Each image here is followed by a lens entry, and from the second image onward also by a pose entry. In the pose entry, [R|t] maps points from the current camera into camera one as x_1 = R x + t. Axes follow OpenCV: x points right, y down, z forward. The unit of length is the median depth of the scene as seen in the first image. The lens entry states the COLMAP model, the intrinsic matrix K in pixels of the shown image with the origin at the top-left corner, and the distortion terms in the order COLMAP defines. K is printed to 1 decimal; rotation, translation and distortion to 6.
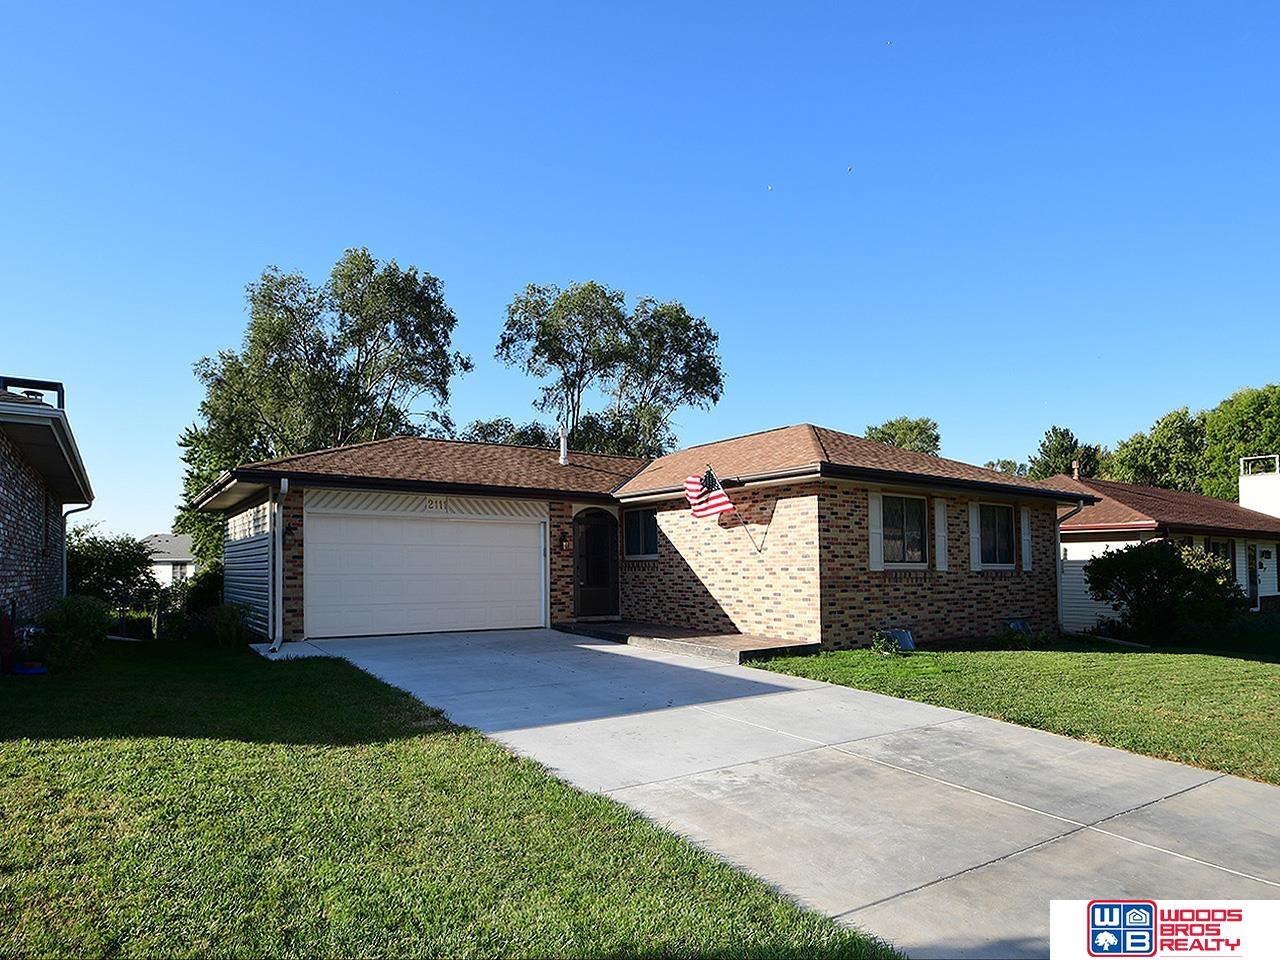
lens RADIAL K [[757.9, 0, 612.5], [0, 757.9, 563.3], [0, 0, 1]] dist [-0.018522, 0.000705]
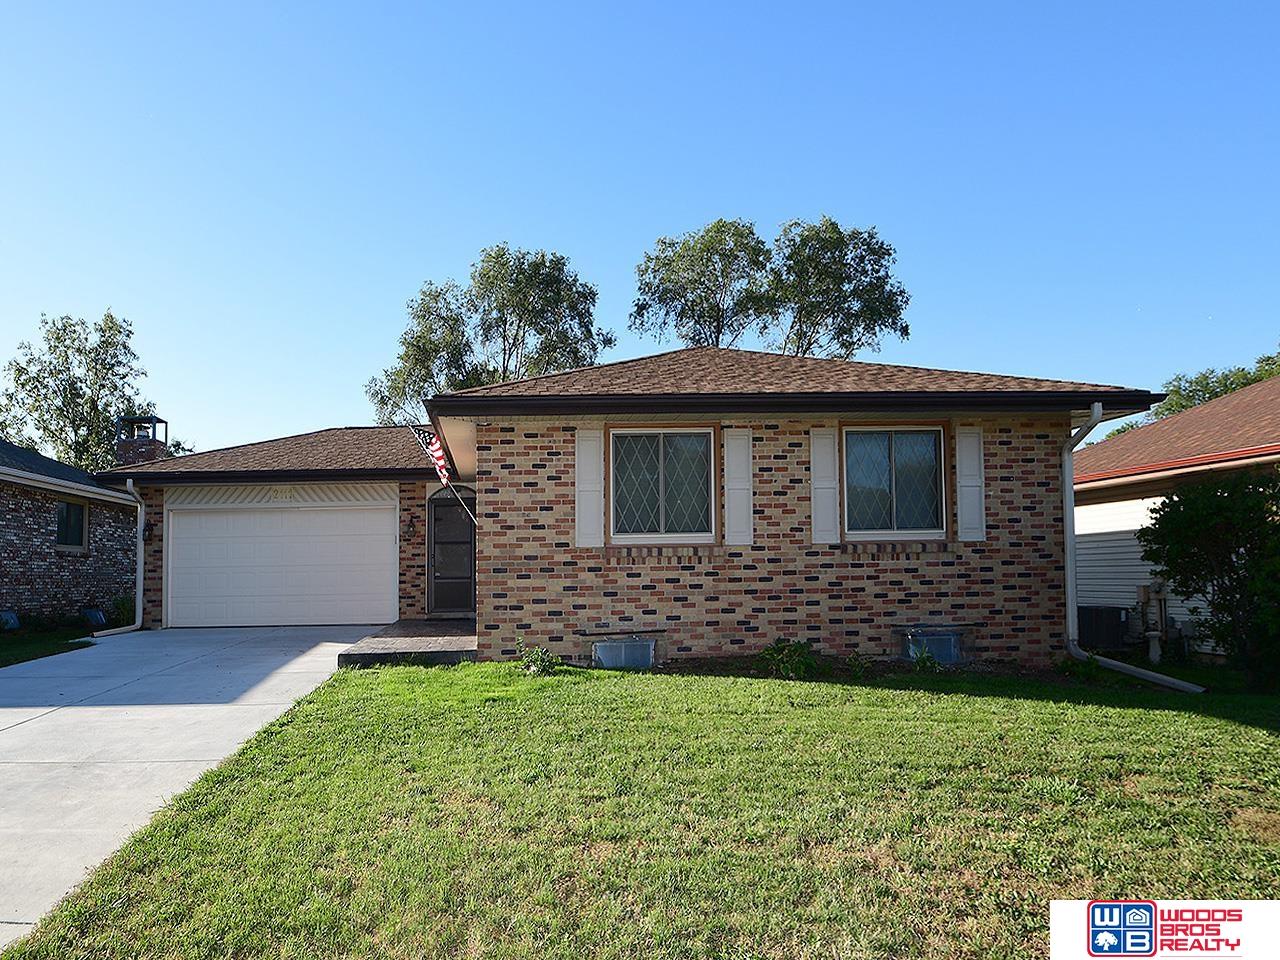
lens RADIAL K [[821.7, 0, 621.8], [0, 821.7, 551.4], [0, 0, 1]] dist [-0.035465, -0.002574]
pose [[0.831180, -0.029093, -0.555242, 0.706004], [0.017814, 0.999511, -0.025704, 0.030148], [0.555718, 0.011474, 0.831292, 0.374428]]
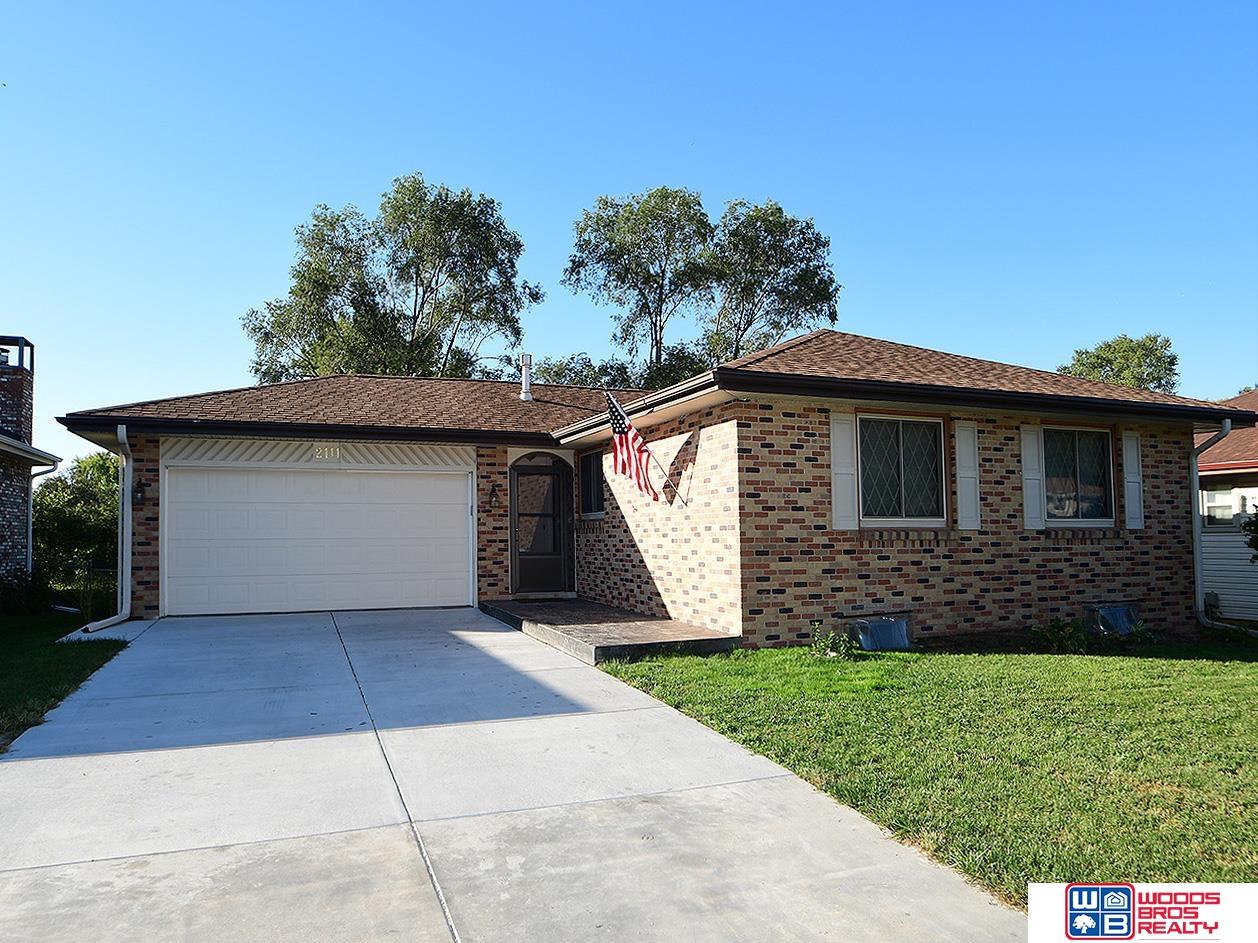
lens RADIAL K [[855.2, 0, 626.0], [0, 855.2, 511.7], [0, 0, 1]] dist [-0.037804, 0.002687]
pose [[0.974466, -0.012030, -0.224213, 0.299574], [0.007351, 0.999738, -0.021690, 0.008204], [0.224415, 0.019488, 0.974299, 0.197728]]
